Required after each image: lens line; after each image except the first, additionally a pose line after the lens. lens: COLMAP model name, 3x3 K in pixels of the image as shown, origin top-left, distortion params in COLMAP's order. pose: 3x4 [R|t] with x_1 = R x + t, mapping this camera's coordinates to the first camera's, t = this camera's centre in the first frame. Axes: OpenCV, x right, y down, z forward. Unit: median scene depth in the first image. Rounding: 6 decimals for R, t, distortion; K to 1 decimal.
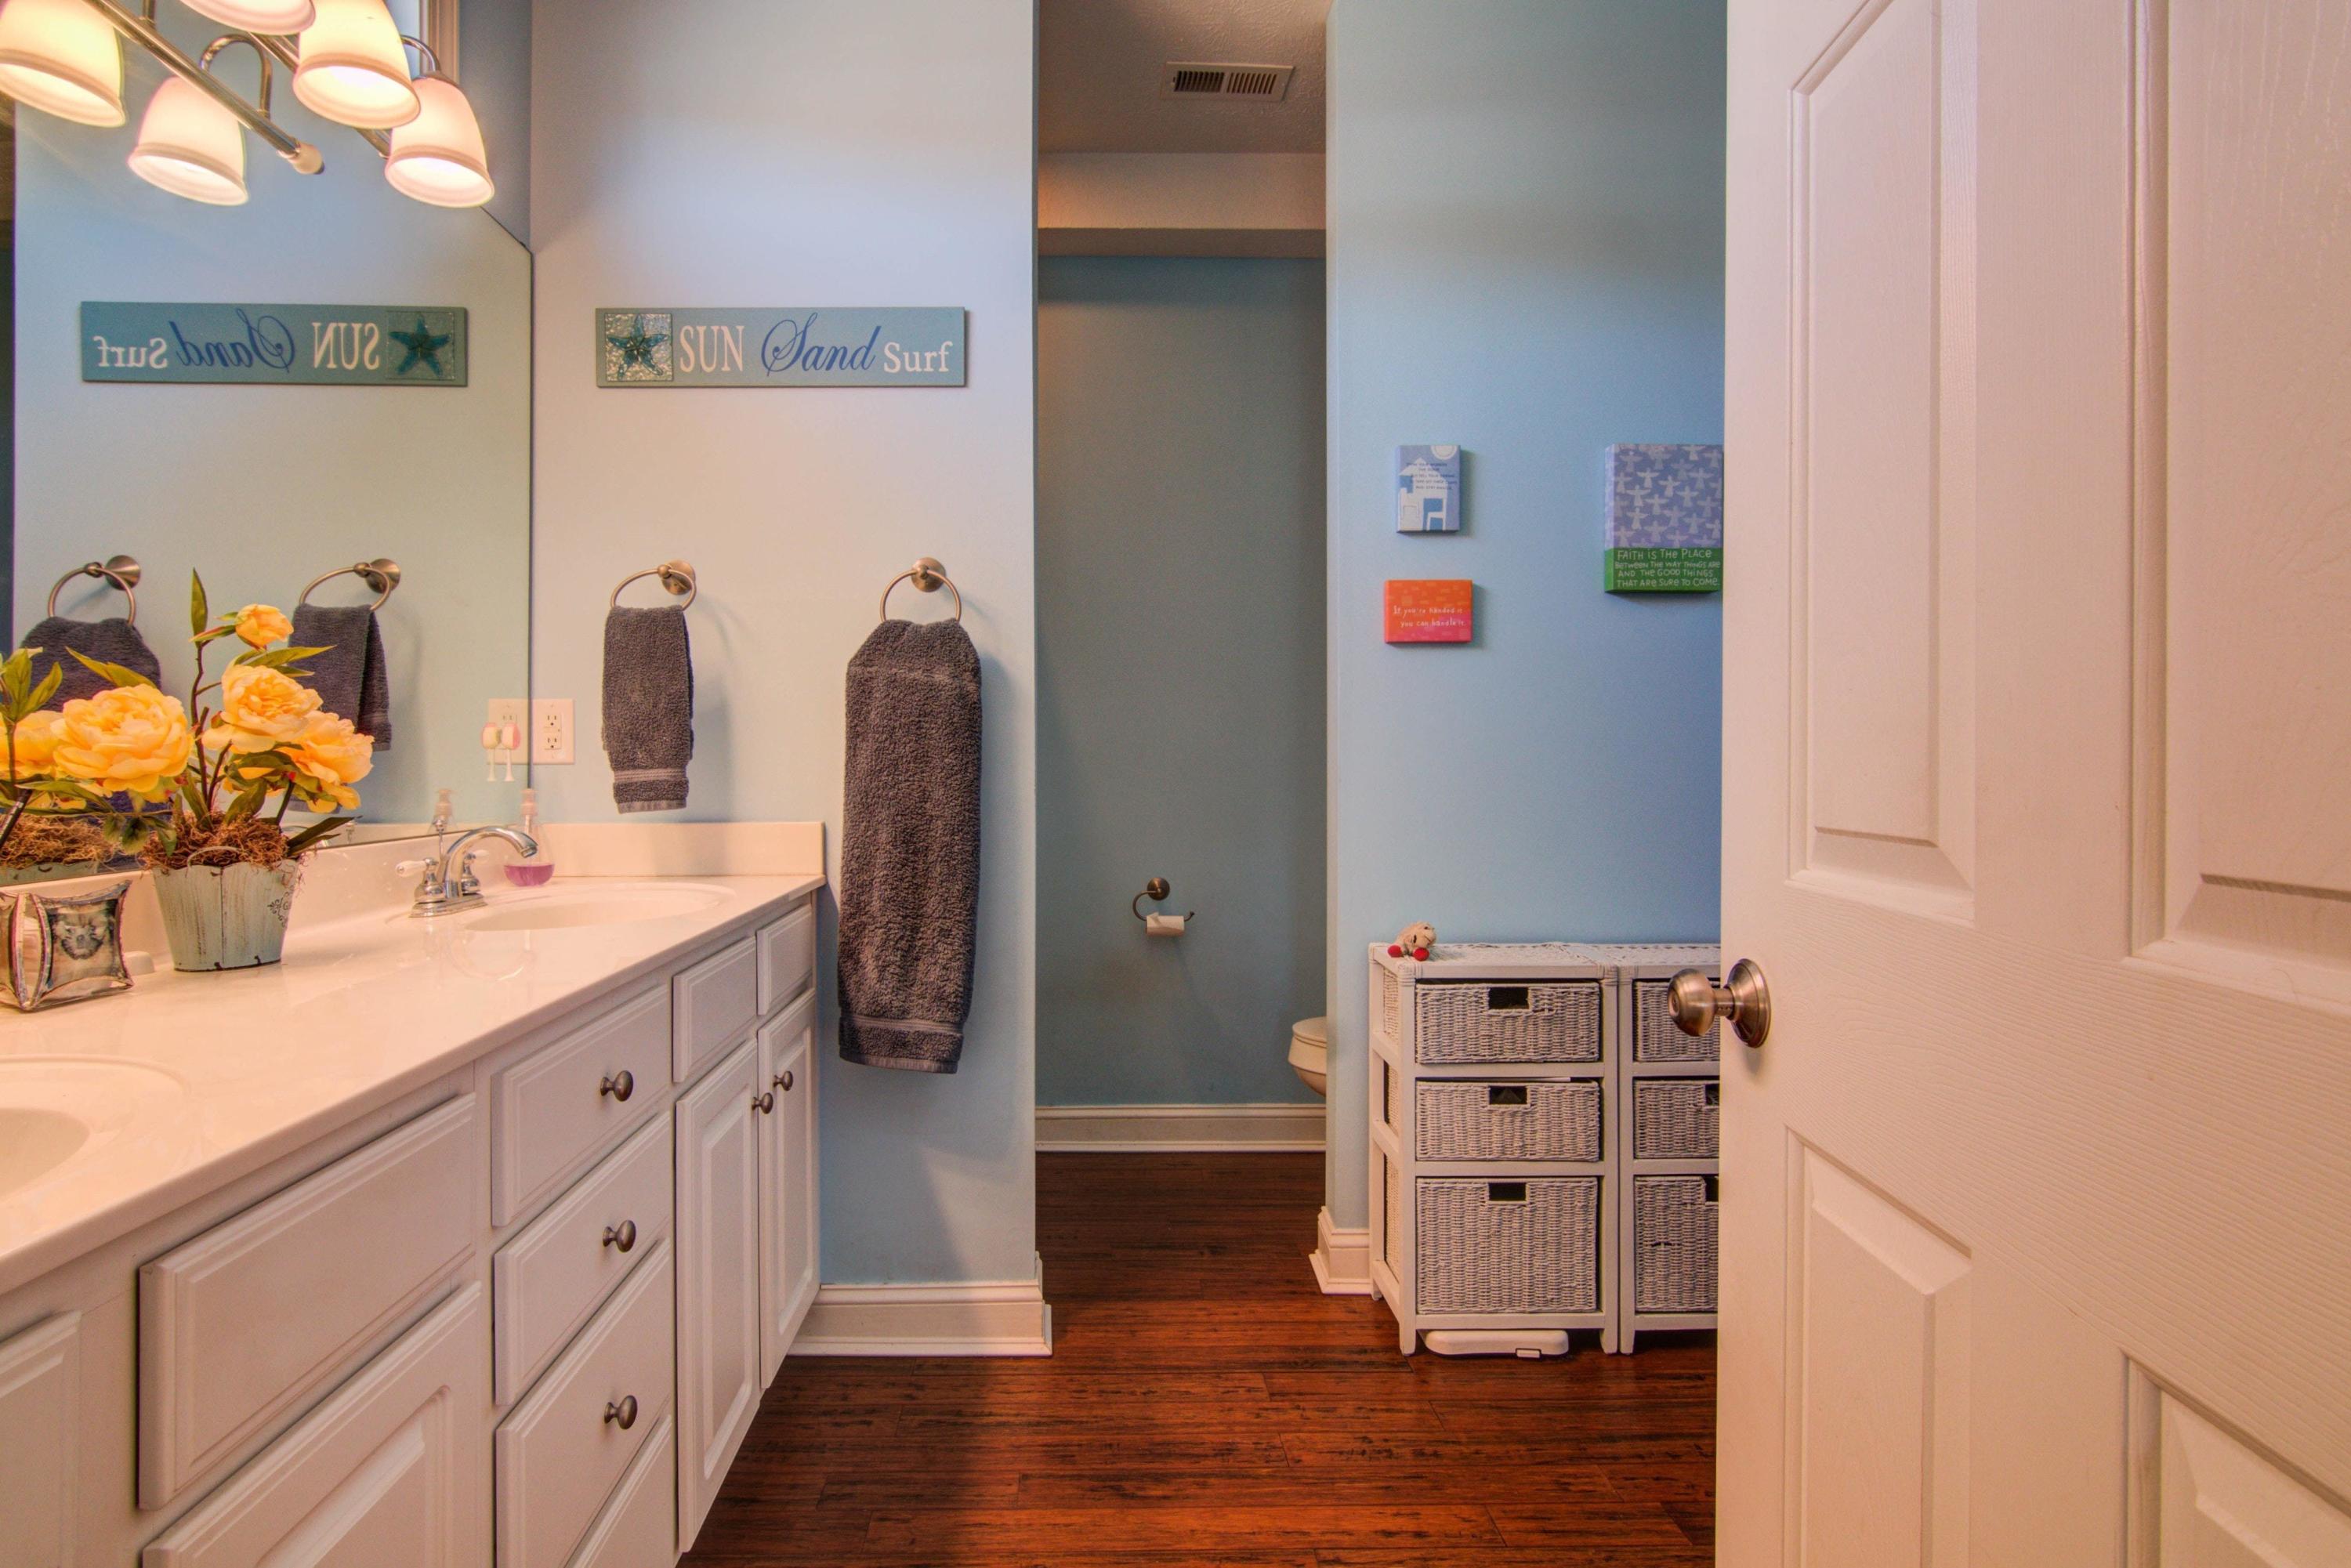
lens RADIAL K [[1301.2, 0, 1178.6], [0, 1301.2, 754.5], [0, 0, 1]] dist [-0.000390, 0.000019]
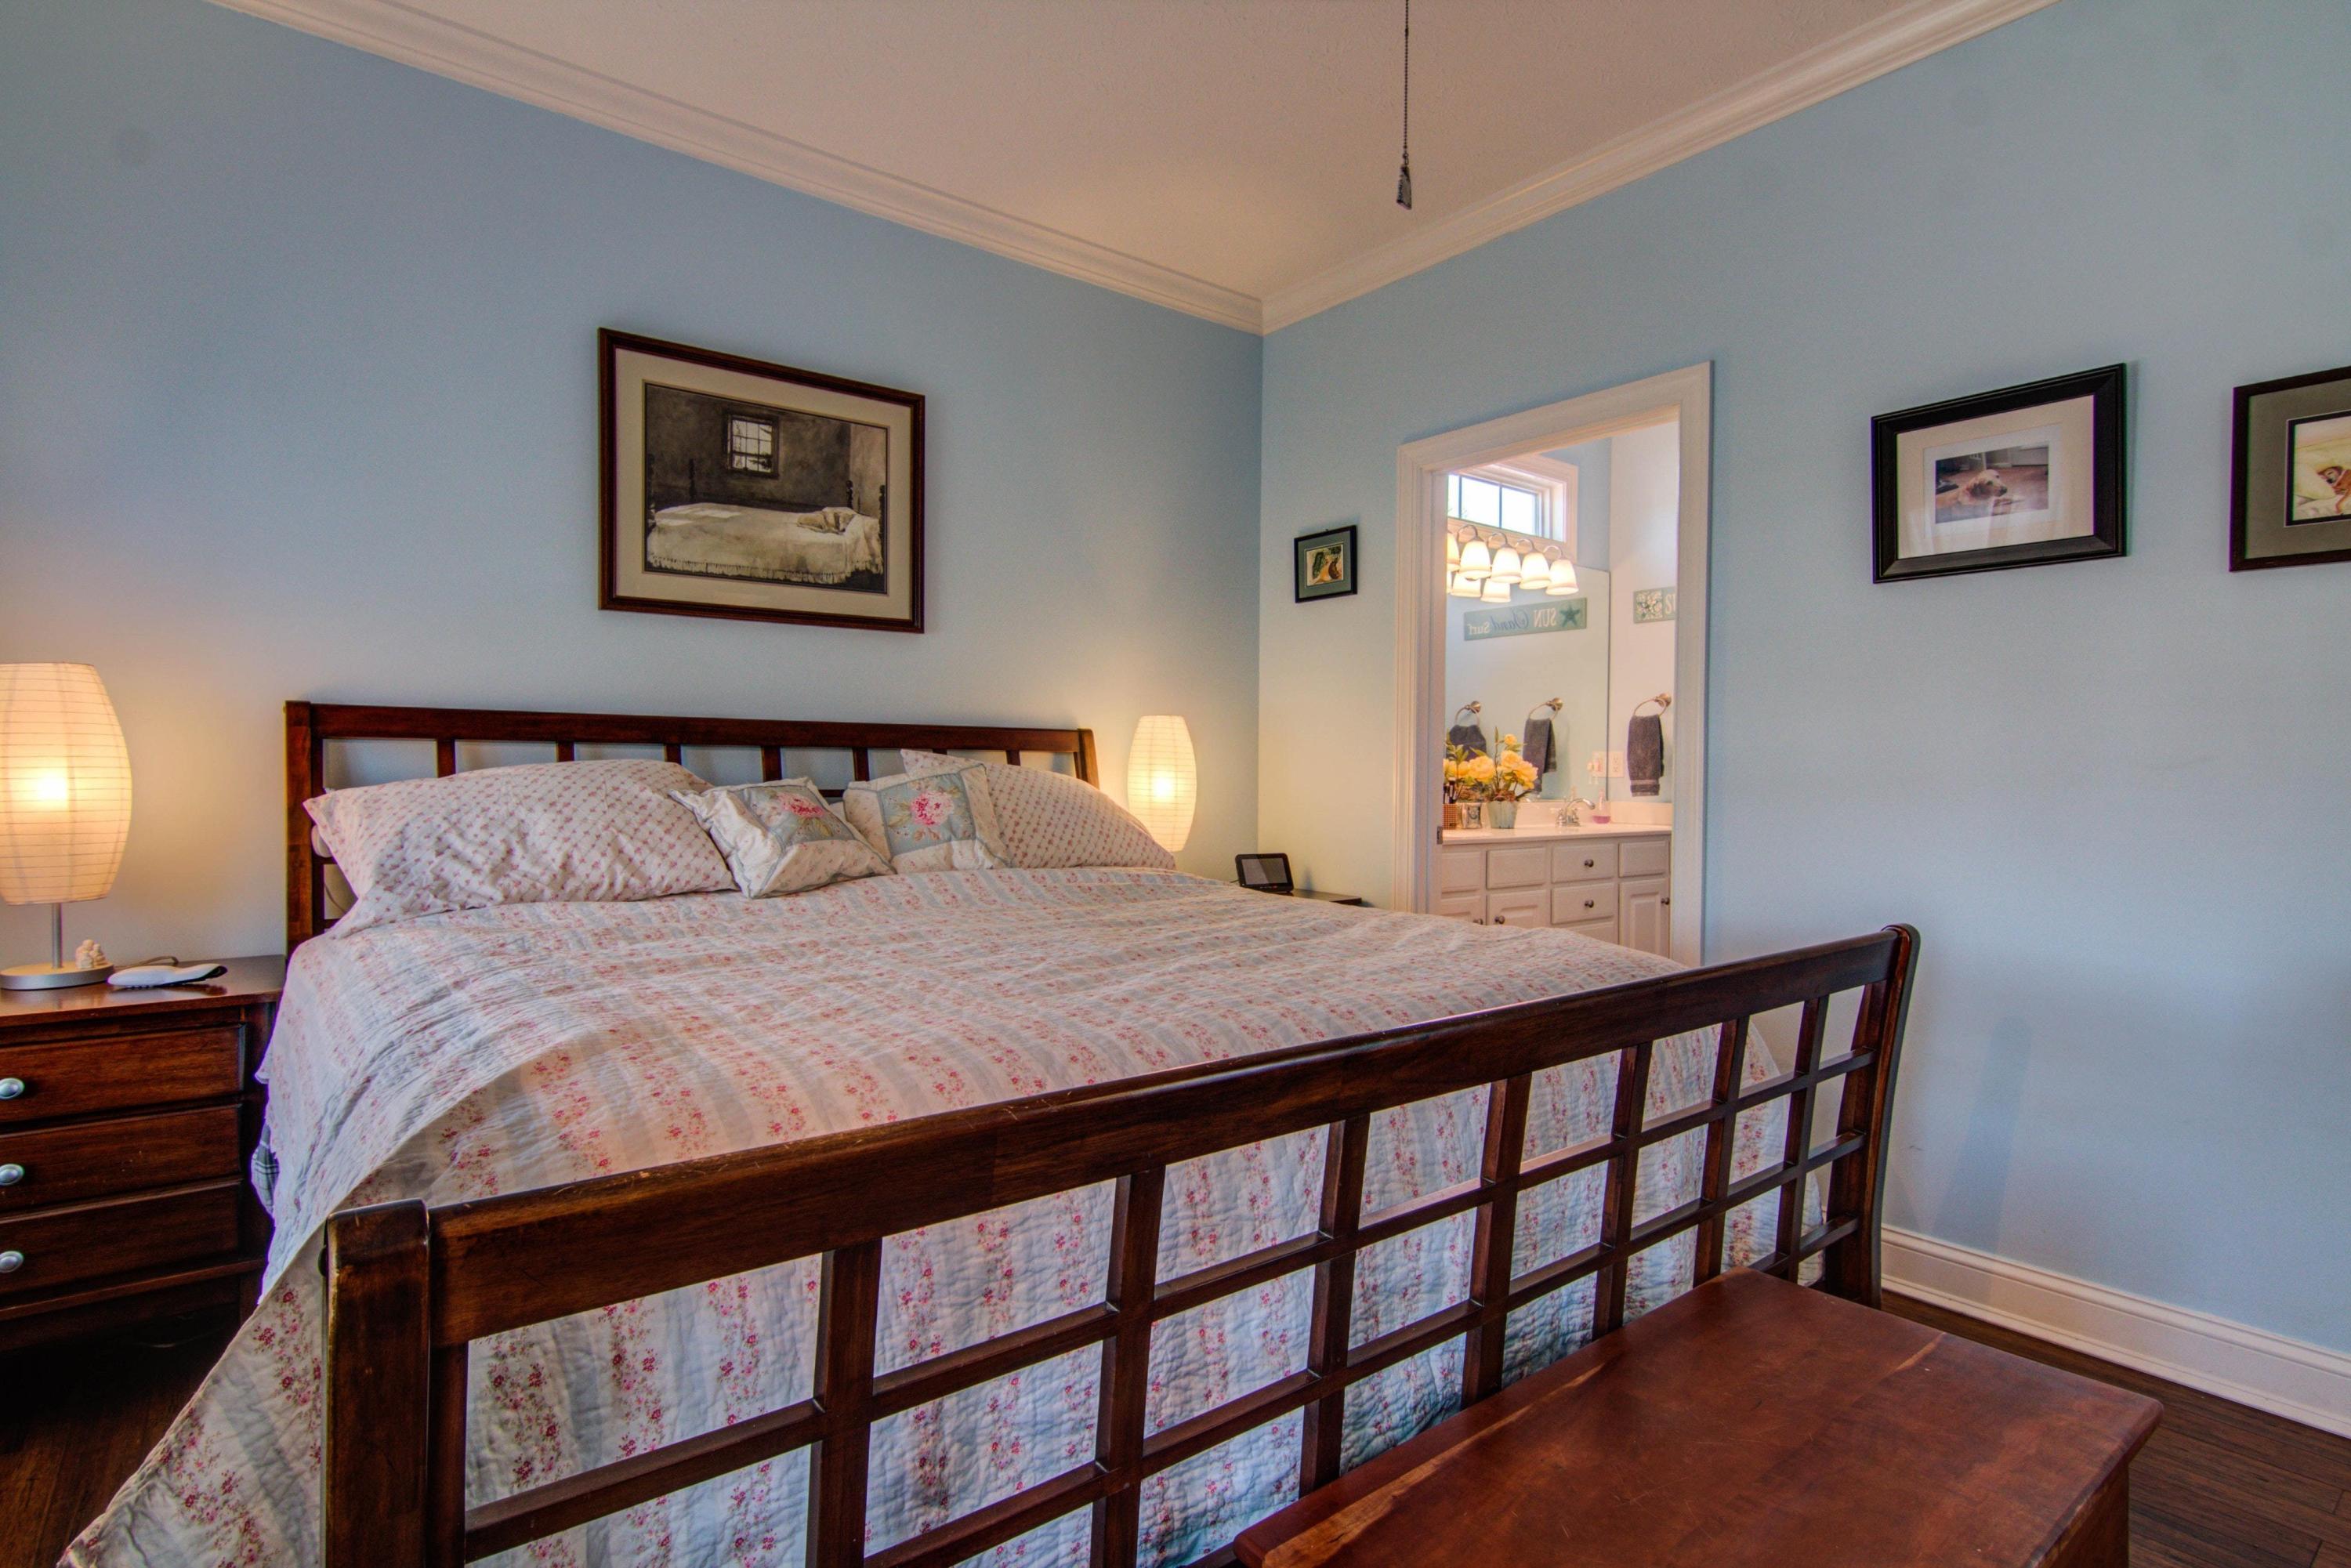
lens RADIAL K [[1172.1, 0, 1167.0], [0, 1172.1, 760.3], [0, 0, 1]] dist [-0.000559, -0.000073]
pose [[0.602765, -0.000172, -0.797919, 0.862144], [-0.009936, 0.999921, -0.007721, 0.000167], [0.797857, 0.012582, 0.602716, -1.128707]]
